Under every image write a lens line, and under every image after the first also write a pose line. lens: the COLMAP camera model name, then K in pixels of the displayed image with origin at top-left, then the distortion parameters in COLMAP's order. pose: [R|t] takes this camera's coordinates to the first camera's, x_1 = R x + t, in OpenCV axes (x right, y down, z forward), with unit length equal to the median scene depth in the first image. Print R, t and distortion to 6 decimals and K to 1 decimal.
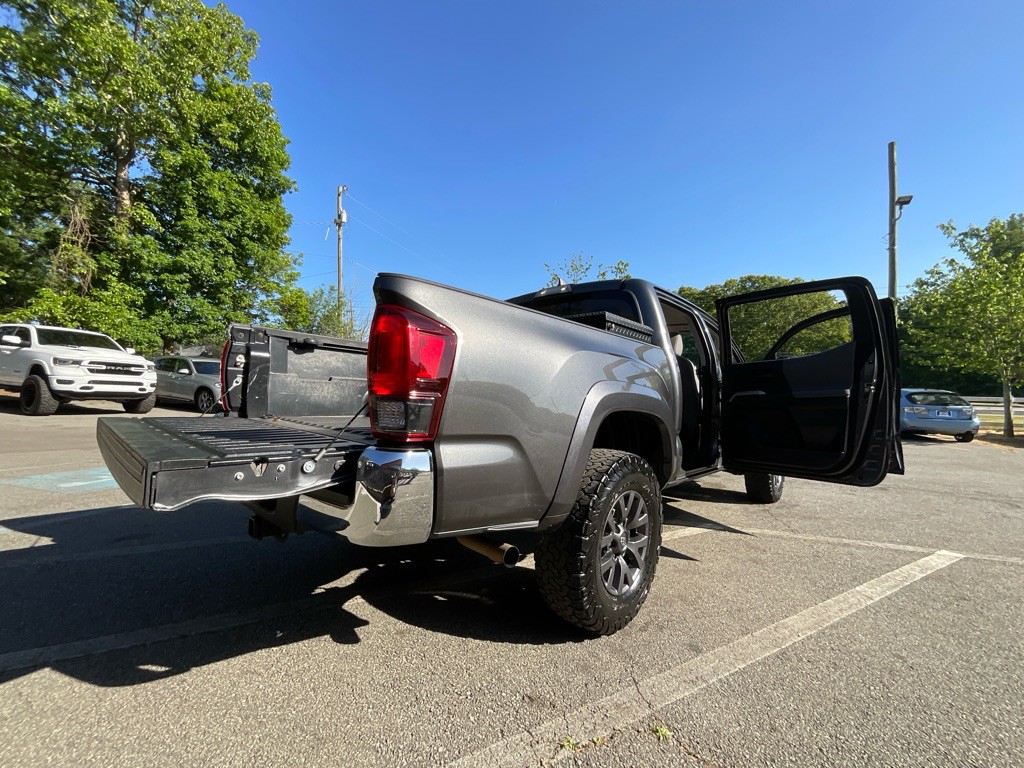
lens RADIAL K [[420.0, 0, 509.1], [0, 420.0, 385.3], [0, 0, 1]] dist [0.000425, -0.000071]
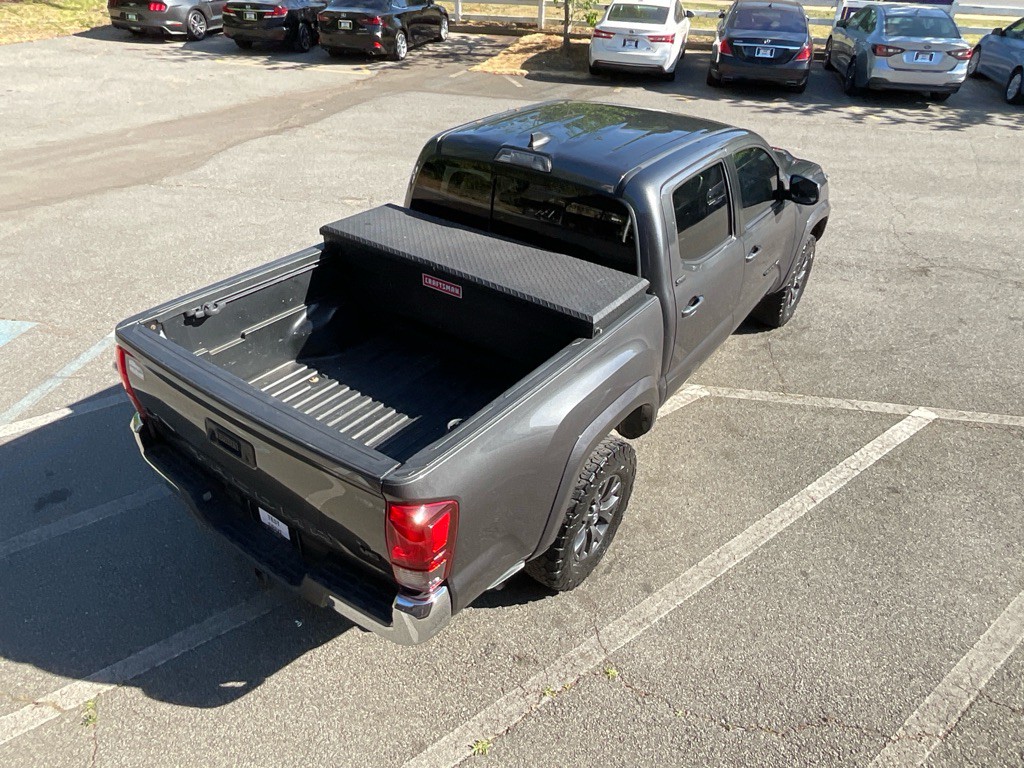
lens RADIAL K [[694.3, 0, 512.0], [0, 694.3, 384.0], [0, 0, 1]] dist [-0.004674, -0.003245]
pose [[0.991370, -0.082390, 0.101972, -0.094912], [0.007697, 0.813076, 0.582107, -0.949906], [-0.130870, -0.576299, 0.806693, -0.212542]]
